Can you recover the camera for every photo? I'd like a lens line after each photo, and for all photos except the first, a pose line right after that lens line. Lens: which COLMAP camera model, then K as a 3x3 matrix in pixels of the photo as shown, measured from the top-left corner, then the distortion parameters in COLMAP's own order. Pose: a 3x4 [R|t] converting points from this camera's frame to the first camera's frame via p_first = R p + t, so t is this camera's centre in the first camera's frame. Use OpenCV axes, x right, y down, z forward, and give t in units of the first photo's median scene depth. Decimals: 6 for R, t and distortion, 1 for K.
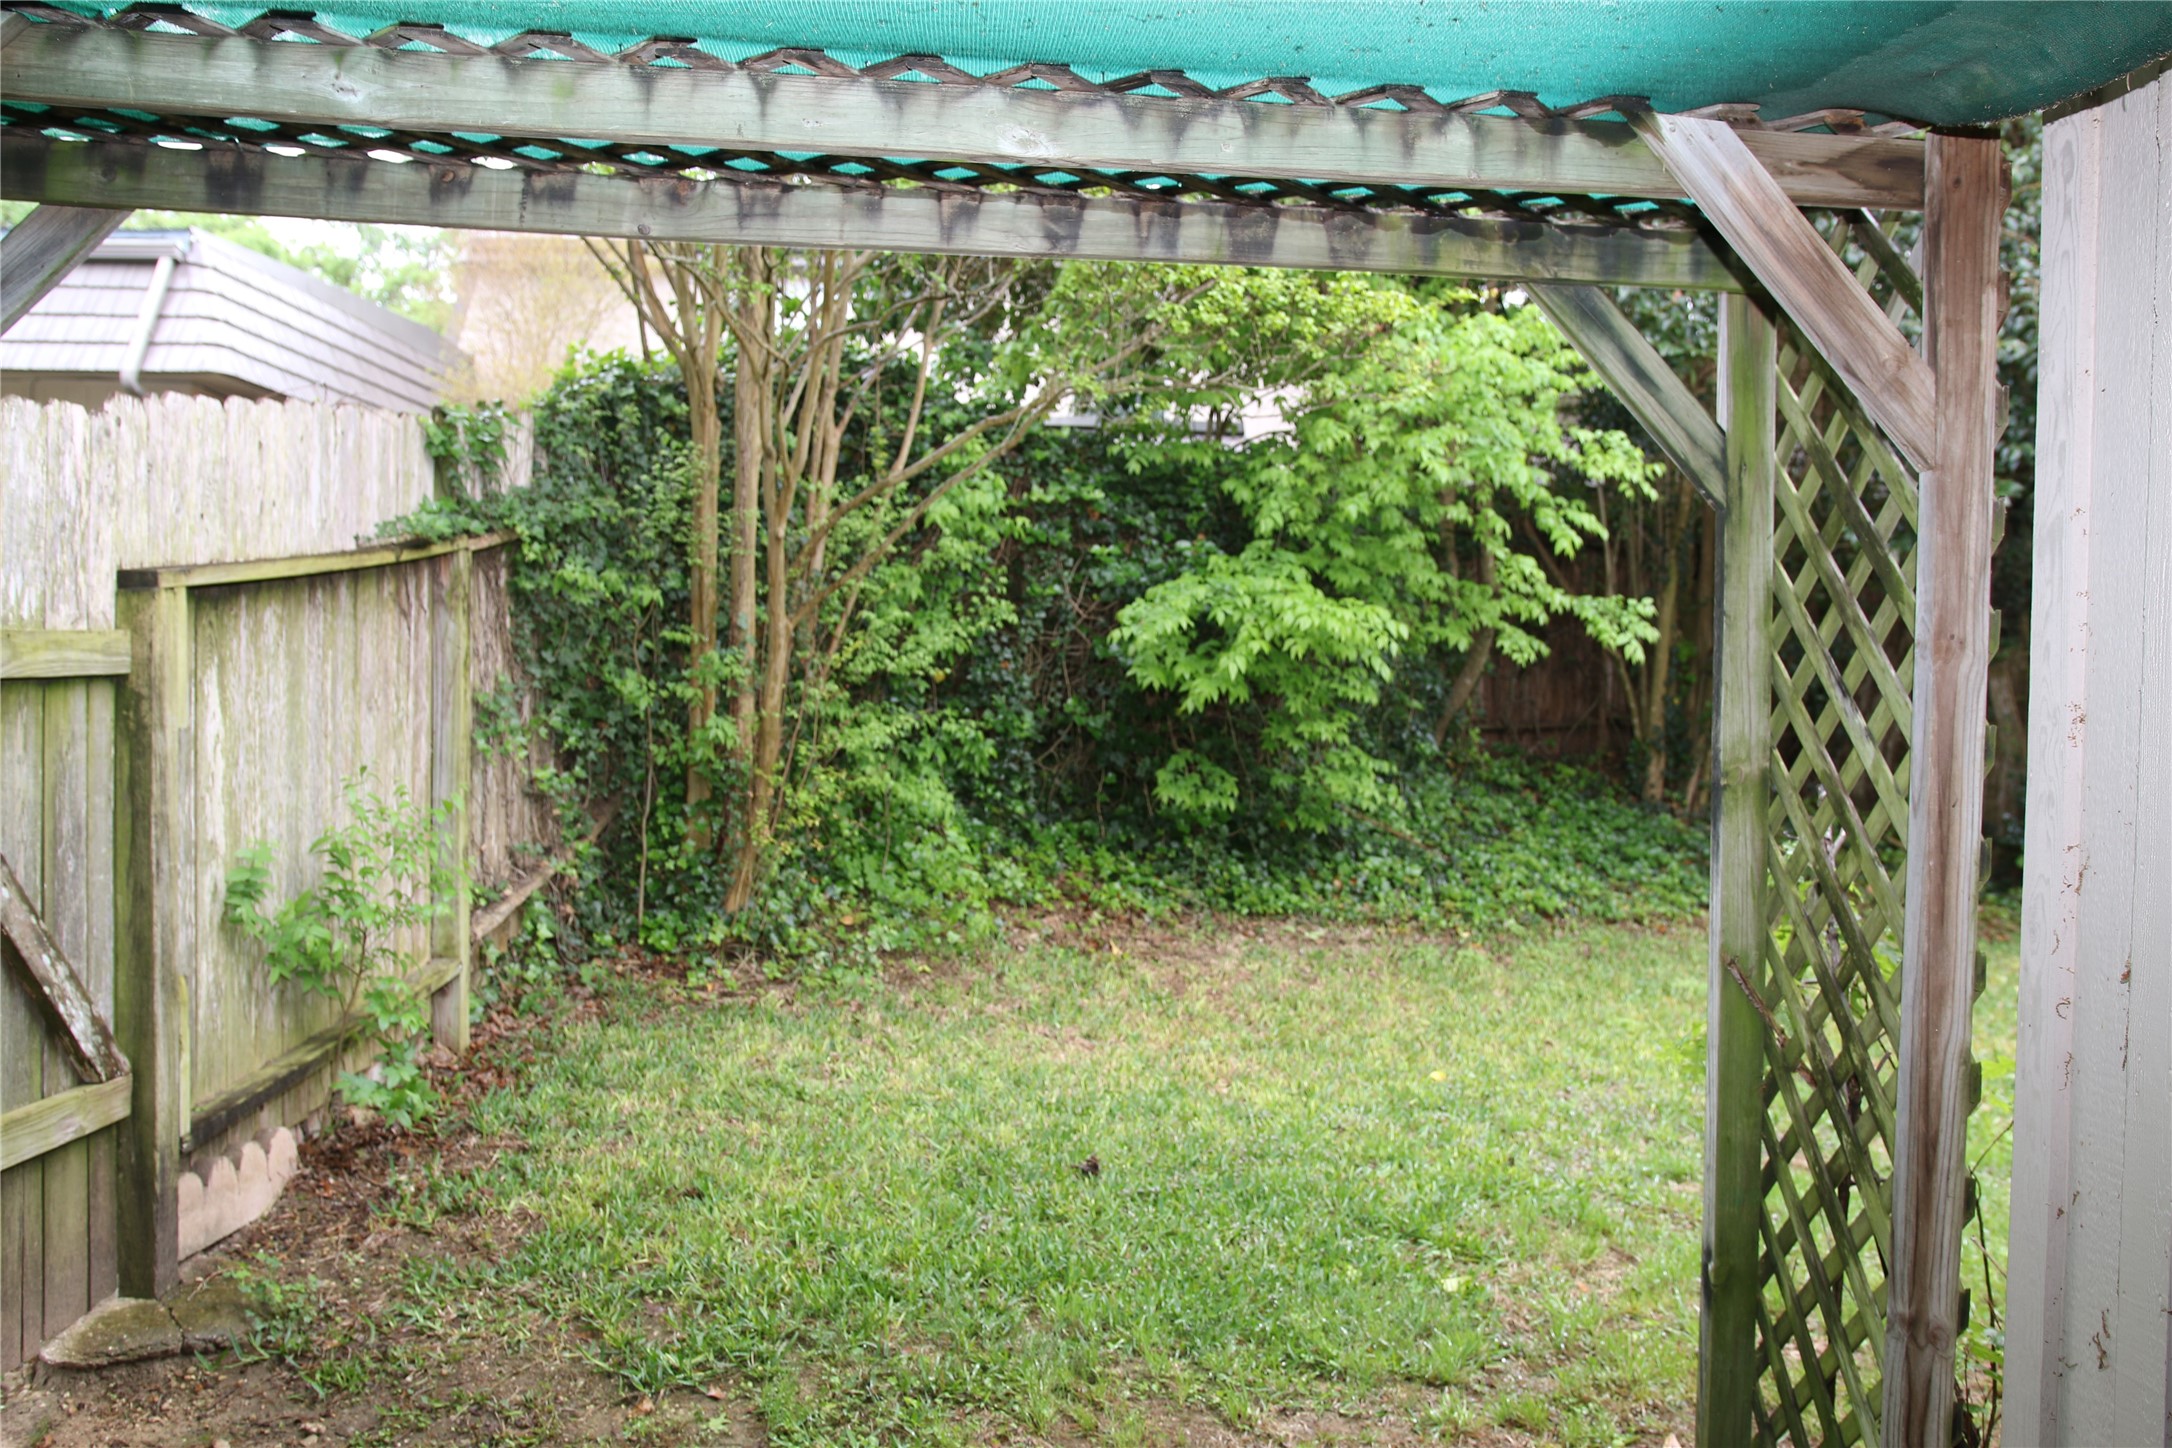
lens RADIAL K [[1807.6, 0, 1083.1], [0, 1807.6, 738.1], [0, 0, 1]] dist [-0.062948, 0.039579]
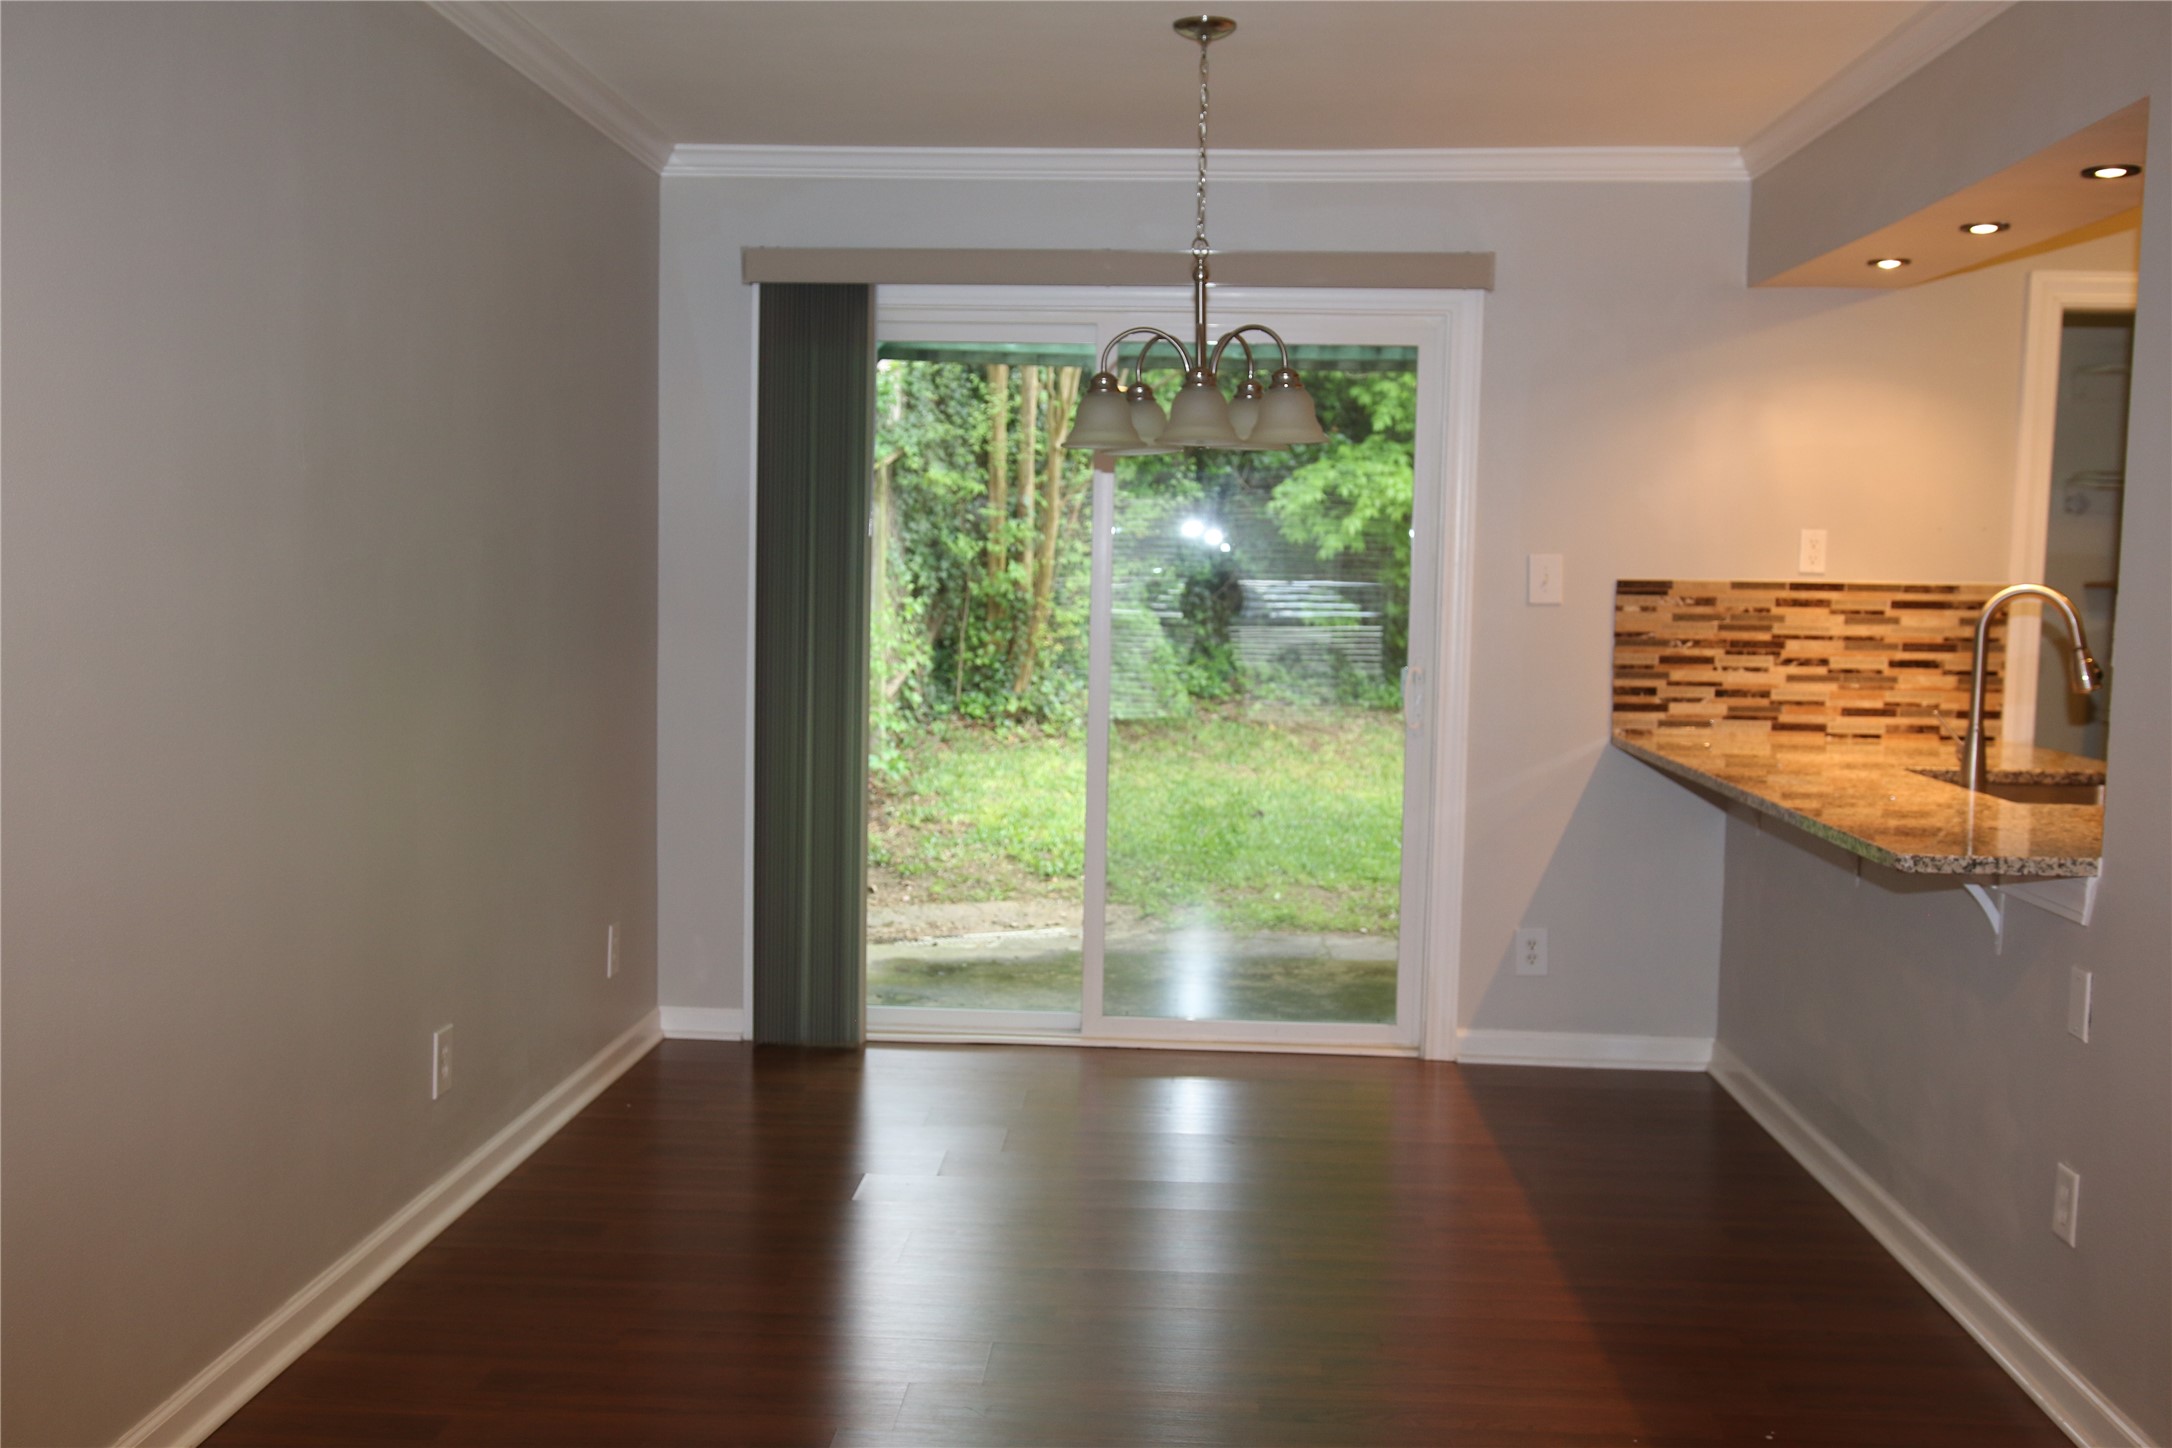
lens RADIAL K [[2144.0, 0, 1081.9], [0, 2144.0, 733.1], [0, 0, 1]] dist [-0.057644, 0.000000]
pose [[0.997581, -0.003574, -0.069421, -0.016527], [0.007879, 0.998055, 0.061834, 0.019030], [0.069065, -0.062232, 0.995669, -0.795904]]
